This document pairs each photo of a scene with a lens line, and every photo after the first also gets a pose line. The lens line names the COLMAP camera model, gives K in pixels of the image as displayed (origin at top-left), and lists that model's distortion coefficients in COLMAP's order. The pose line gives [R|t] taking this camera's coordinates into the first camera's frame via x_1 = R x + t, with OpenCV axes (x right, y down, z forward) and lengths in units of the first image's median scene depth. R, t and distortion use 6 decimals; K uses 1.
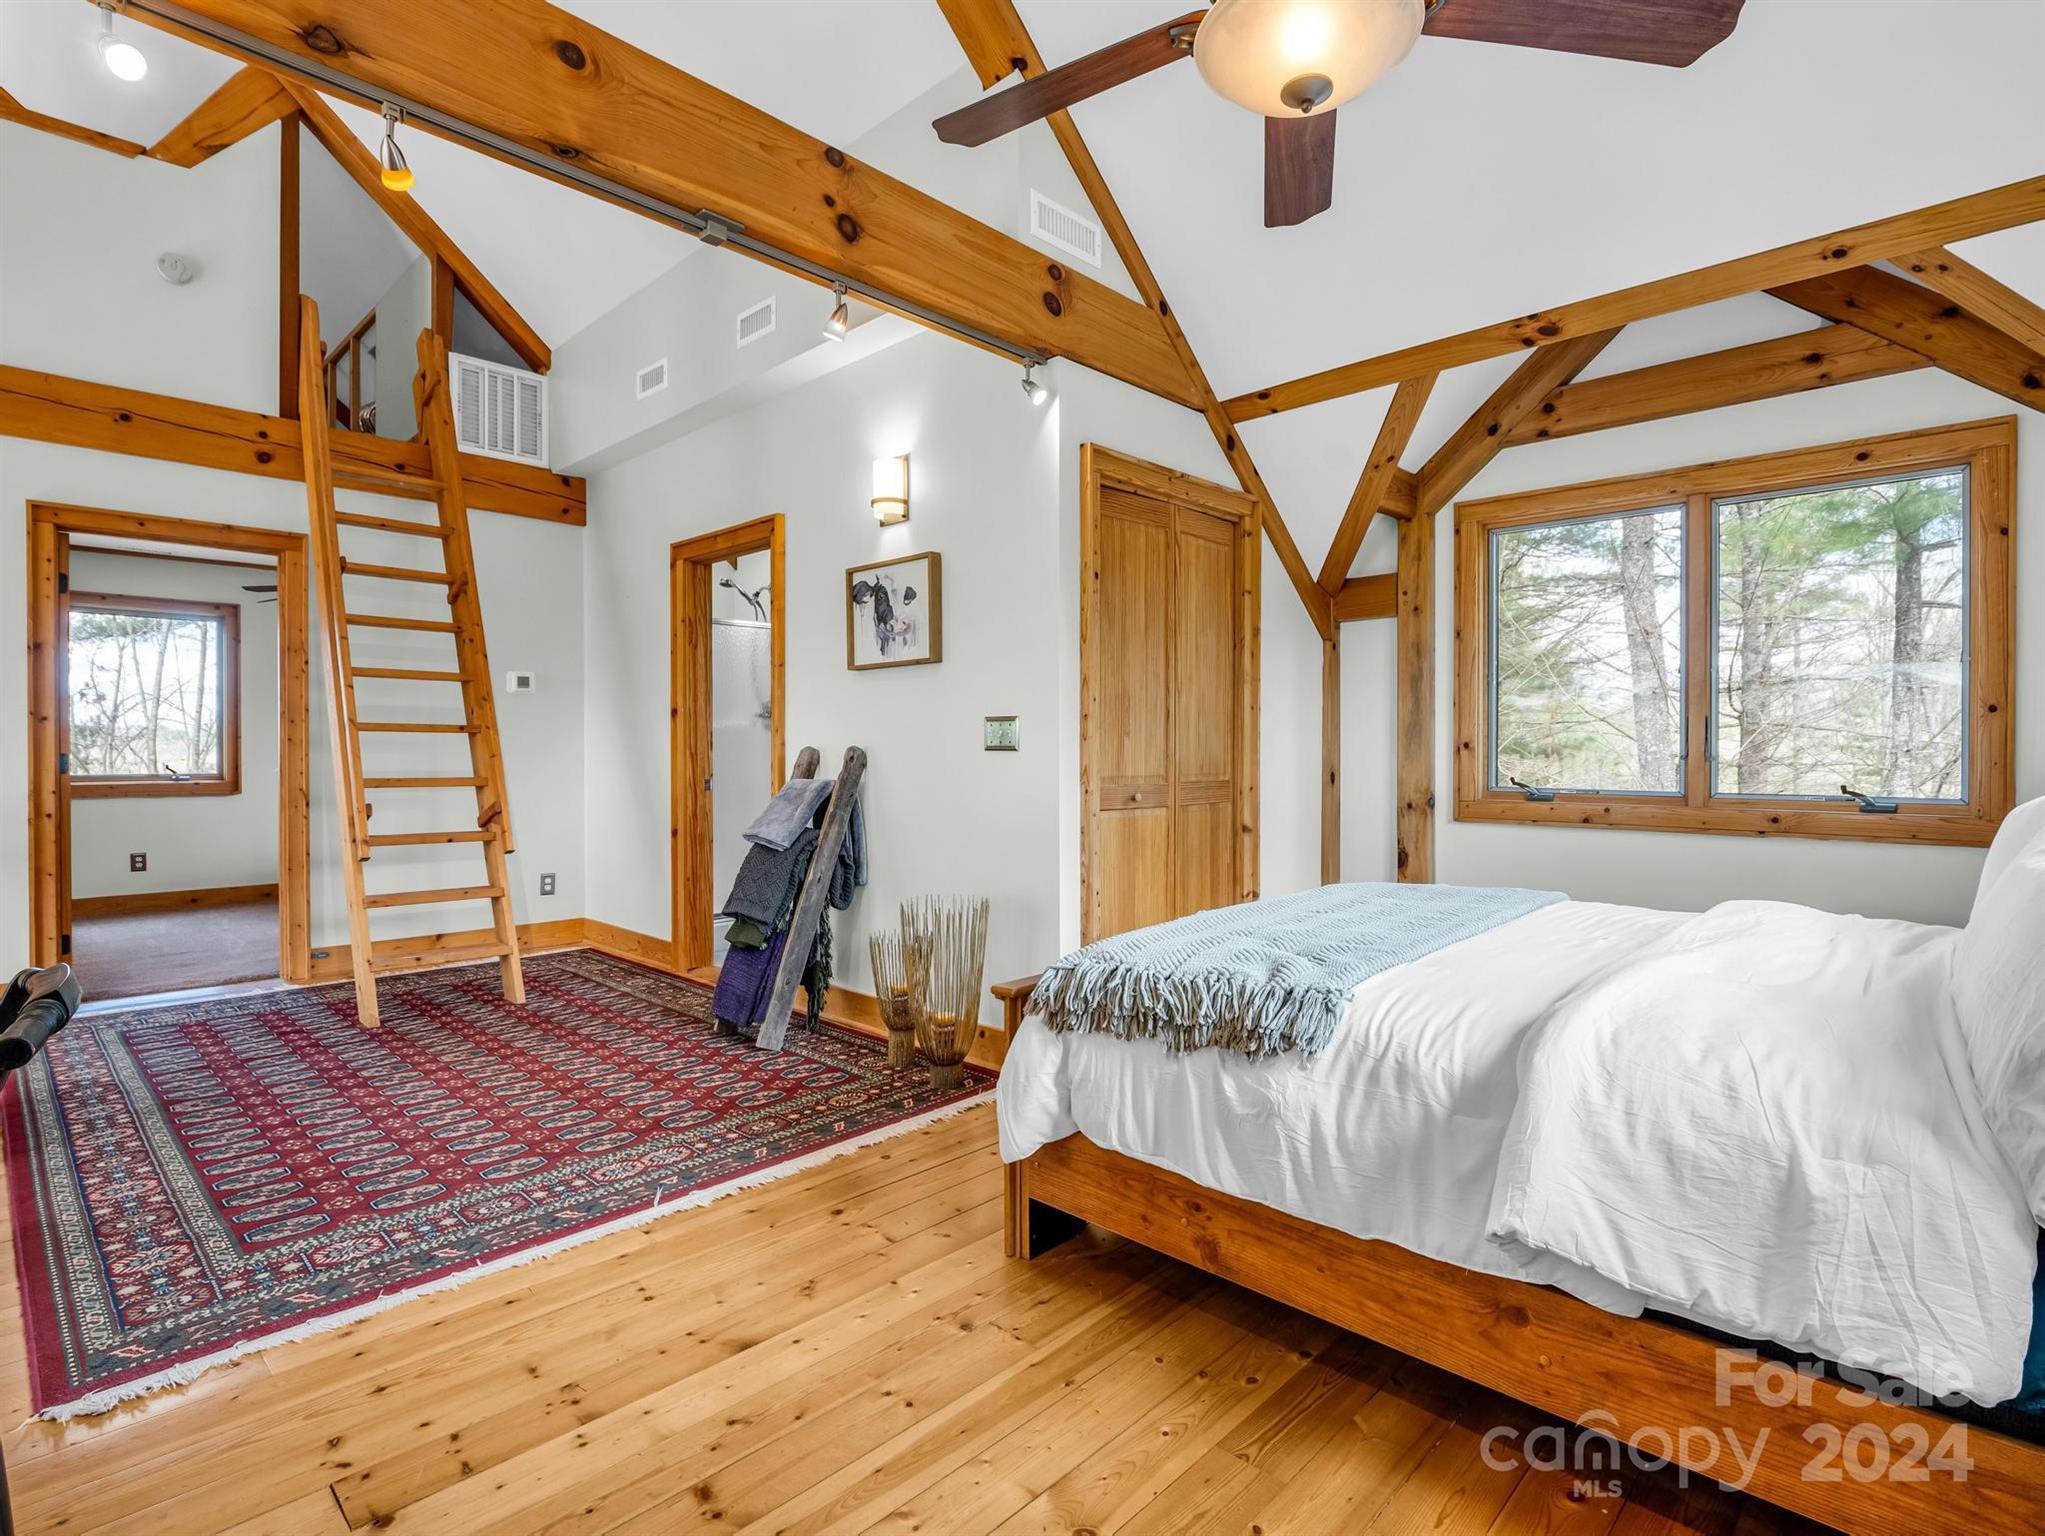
lens RADIAL K [[1032.2, 0, 1022.5], [0, 1032.2, 768.0], [0, 0, 1]] dist [0.001002, -0.000280]
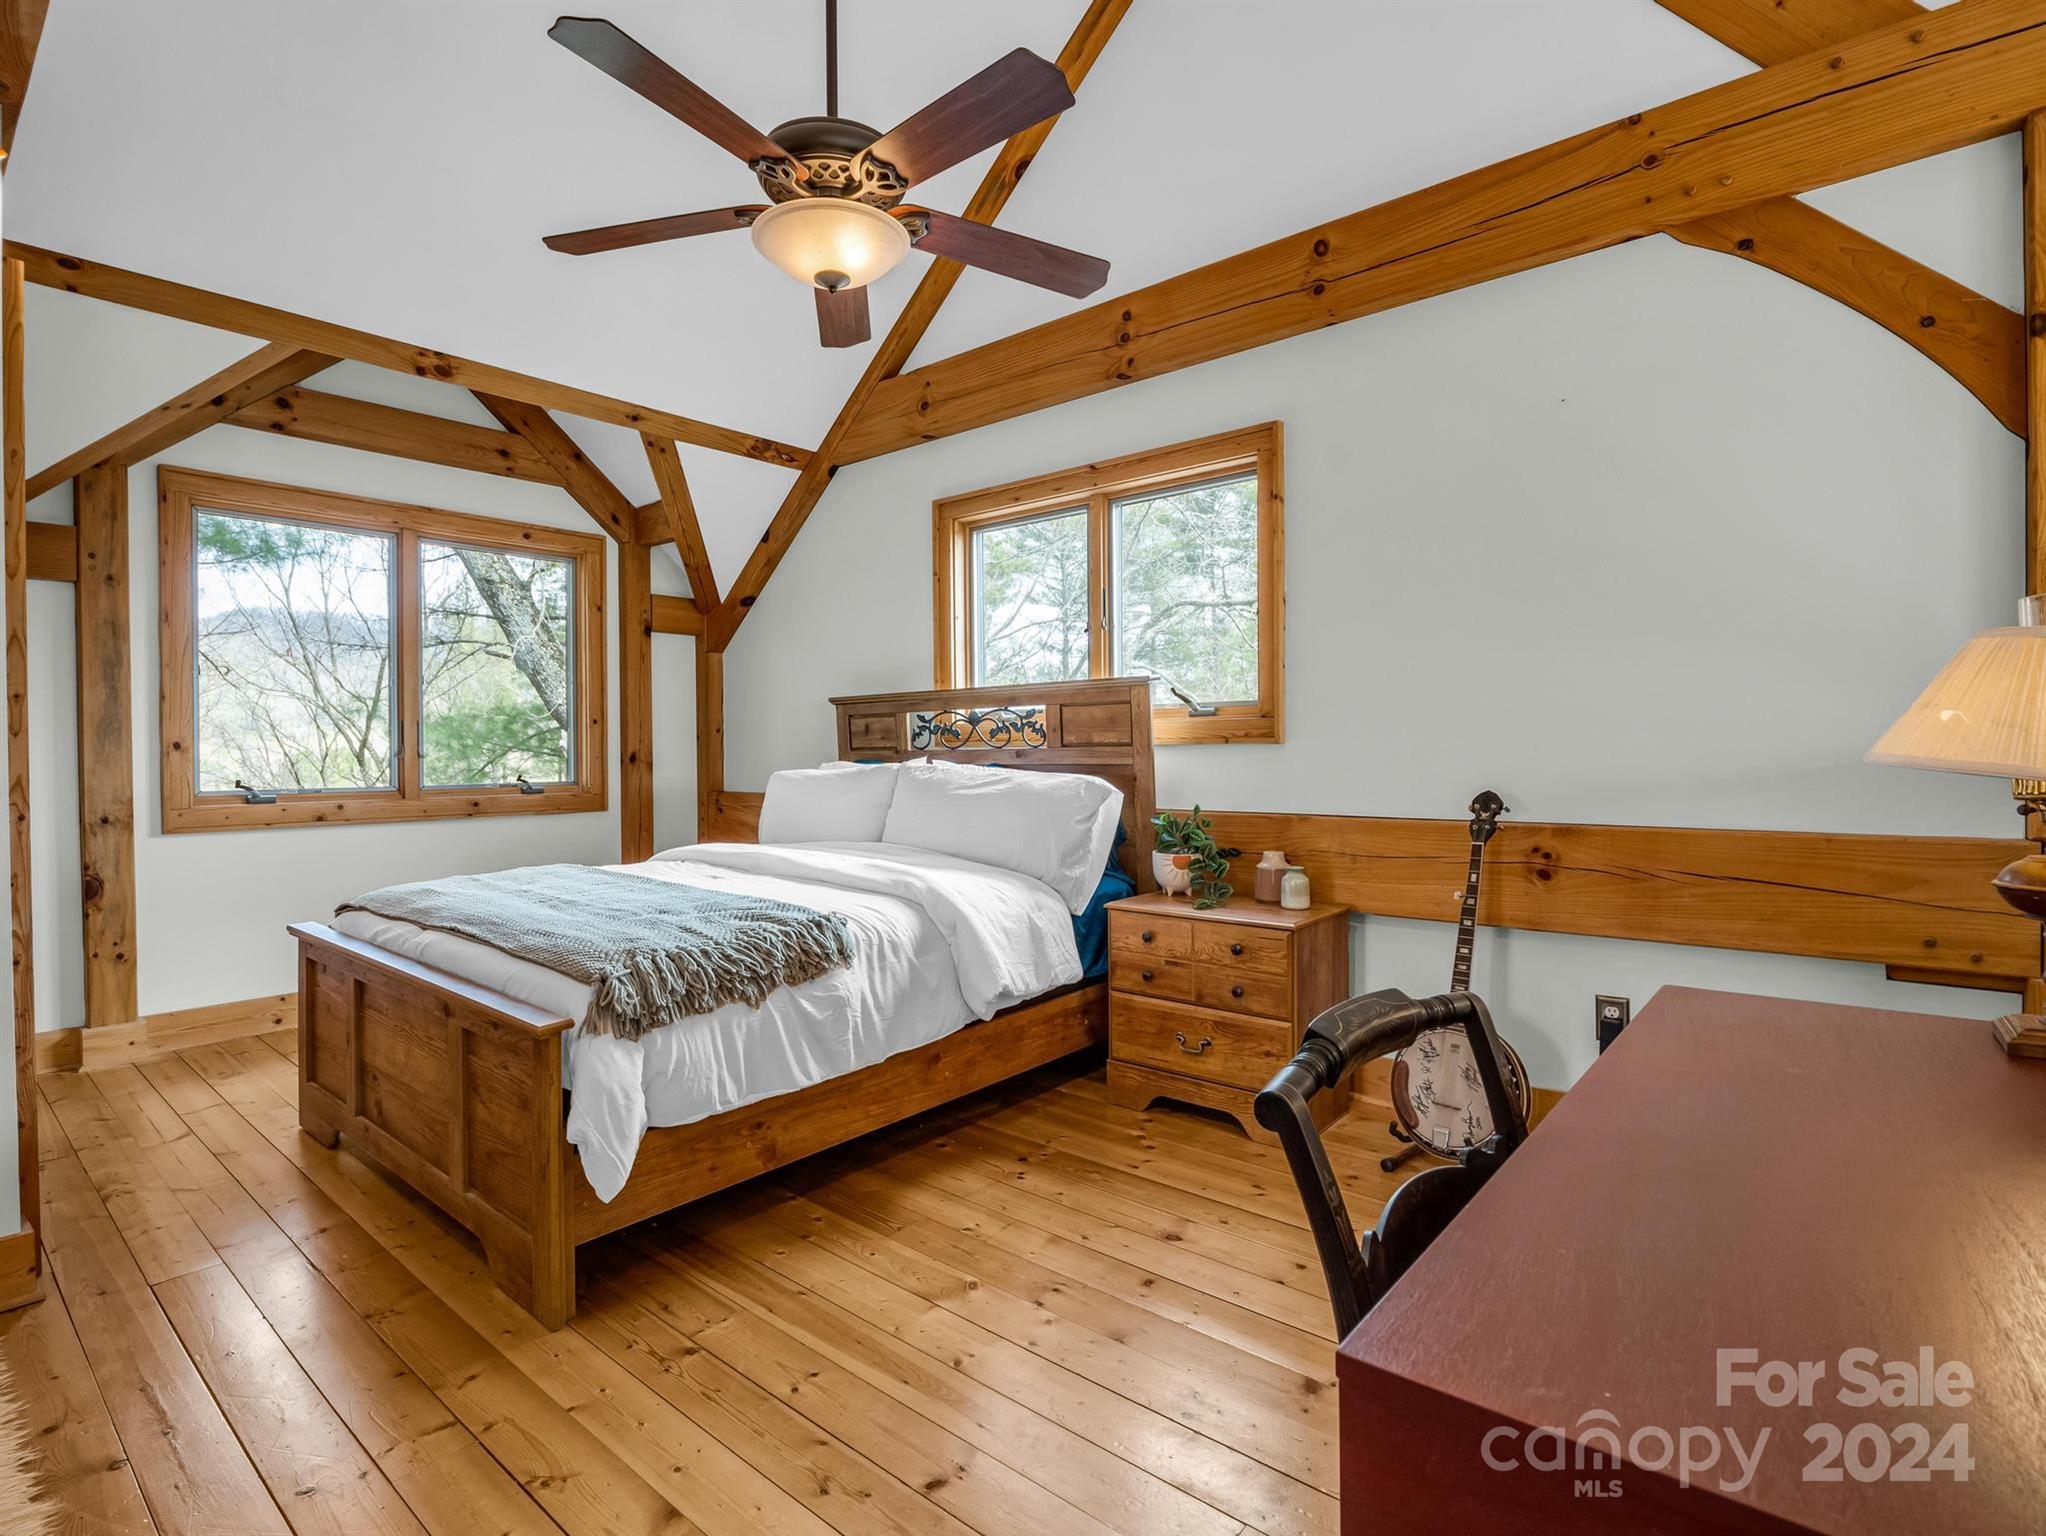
lens RADIAL K [[1018.3, 0, 1016.0], [0, 1018.3, 759.6], [0, 0, 1]] dist [-0.016624, -0.001040]
pose [[-0.059699, -0.012853, 0.998134, -0.552303], [0.026903, 0.999533, 0.014480, -0.004301], [-0.997854, 0.027718, -0.059325, 0.412303]]
